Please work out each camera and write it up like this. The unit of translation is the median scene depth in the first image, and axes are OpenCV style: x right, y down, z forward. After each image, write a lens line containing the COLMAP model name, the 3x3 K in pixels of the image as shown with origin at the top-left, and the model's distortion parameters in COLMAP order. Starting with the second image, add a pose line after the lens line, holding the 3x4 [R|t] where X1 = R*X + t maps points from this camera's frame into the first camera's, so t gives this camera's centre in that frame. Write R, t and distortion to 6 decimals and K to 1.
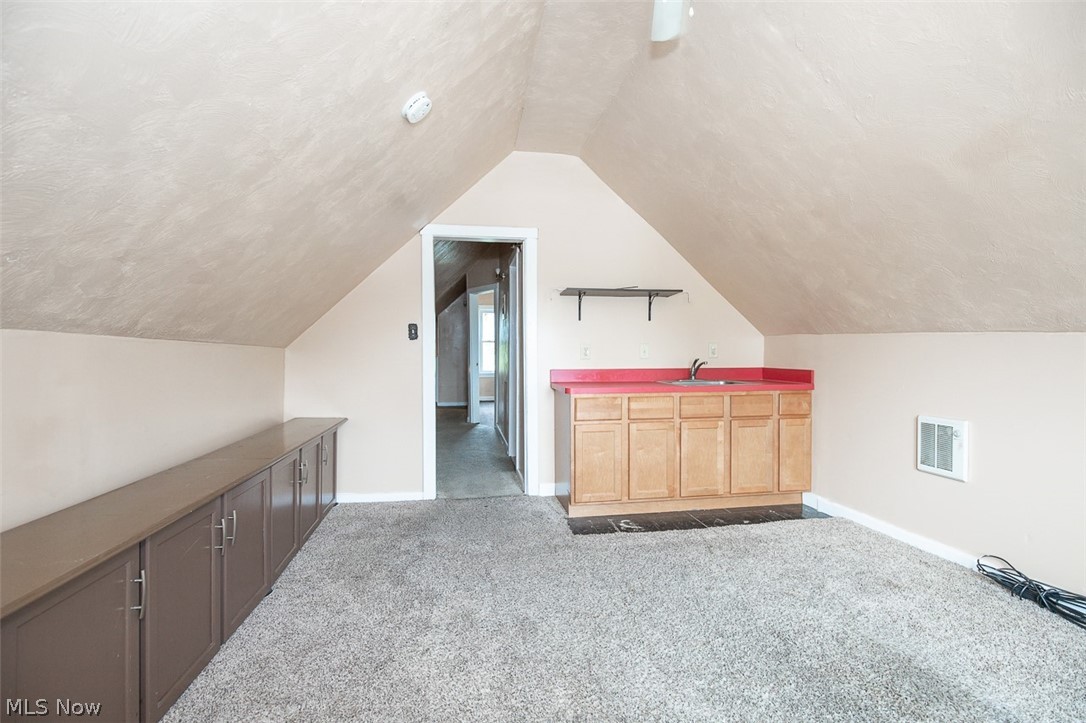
lens RADIAL K [[501.2, 0, 539.2], [0, 501.2, 363.7], [0, 0, 1]] dist [-0.015394, 0.002990]
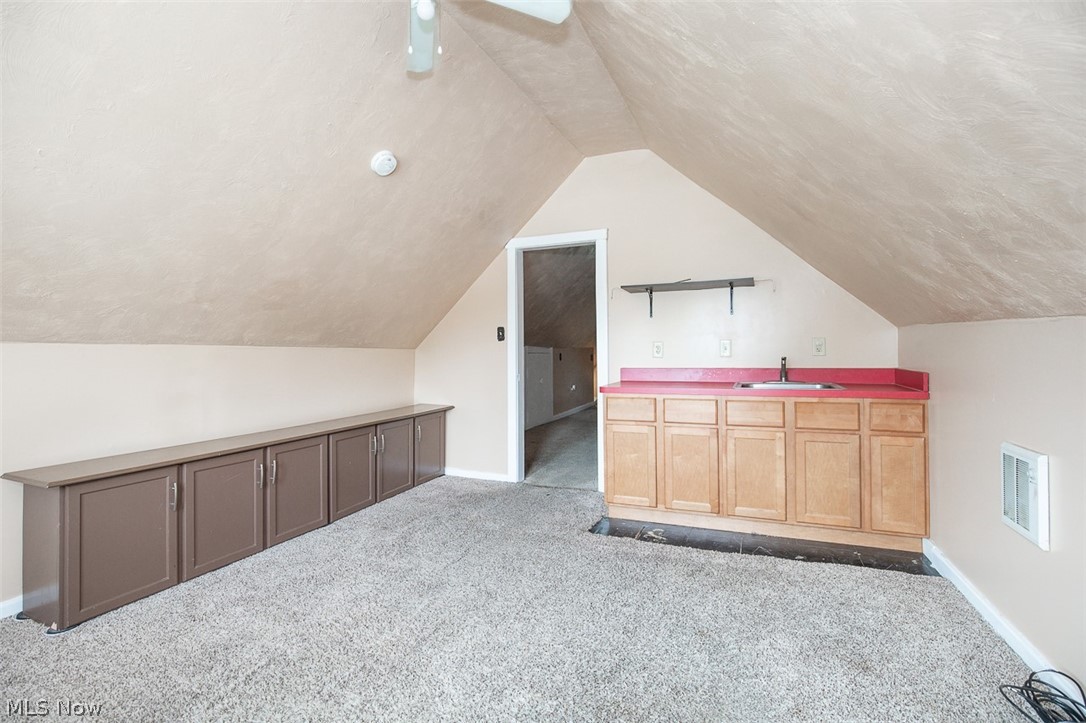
lens RADIAL K [[501.2, 0, 537.5], [0, 501.2, 354.4], [0, 0, 1]] dist [-0.015394, 0.002990]
pose [[0.847986, -0.004094, -0.530003, 0.452205], [-0.001912, 0.999940, -0.010783, -0.005214], [0.530016, 0.010157, 0.847927, 0.074490]]
